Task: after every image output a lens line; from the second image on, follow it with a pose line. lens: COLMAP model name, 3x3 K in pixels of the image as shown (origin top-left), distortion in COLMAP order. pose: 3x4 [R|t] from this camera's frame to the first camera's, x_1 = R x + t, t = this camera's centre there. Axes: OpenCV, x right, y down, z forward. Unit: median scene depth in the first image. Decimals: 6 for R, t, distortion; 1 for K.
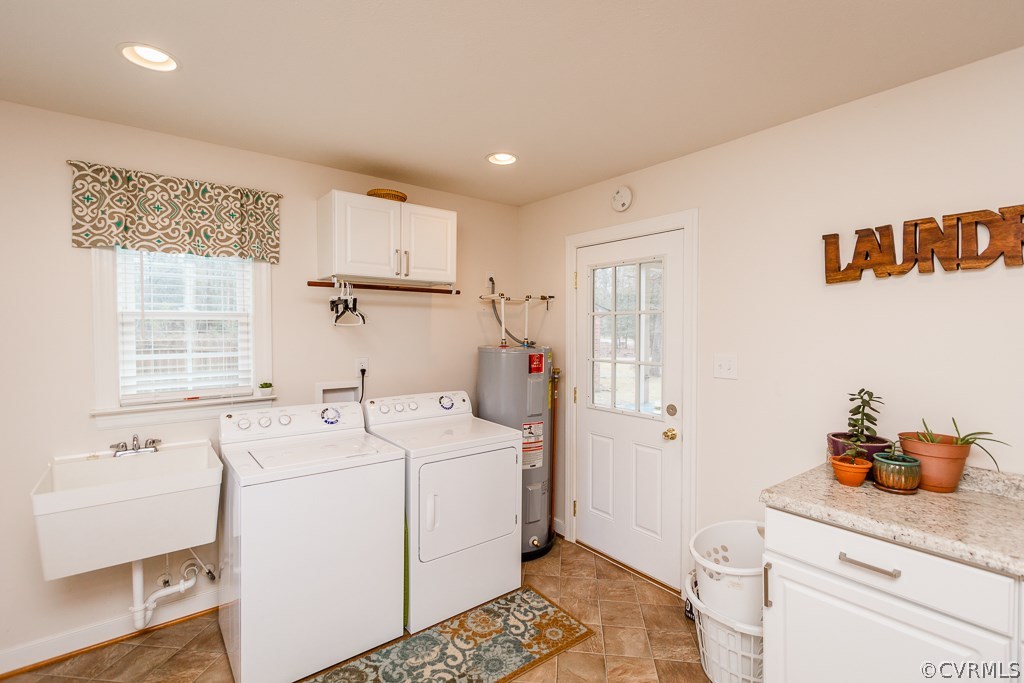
lens RADIAL K [[479.5, 0, 507.6], [0, 479.5, 338.3], [0, 0, 1]] dist [0.012593, -0.003175]
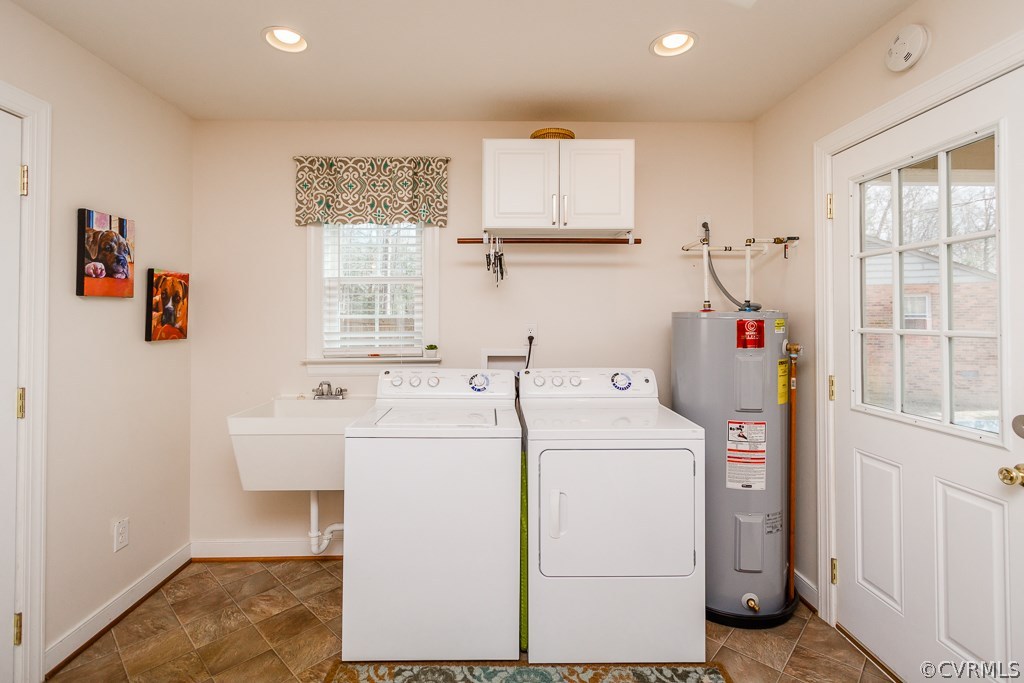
lens RADIAL K [[479.5, 0, 496.2], [0, 479.5, 313.7], [0, 0, 1]] dist [0.012593, -0.003175]
pose [[0.796461, -0.008531, -0.604630, 0.211116], [-0.012308, 0.999465, -0.030315, 0.056093], [0.604565, 0.031587, 0.795929, 0.276844]]
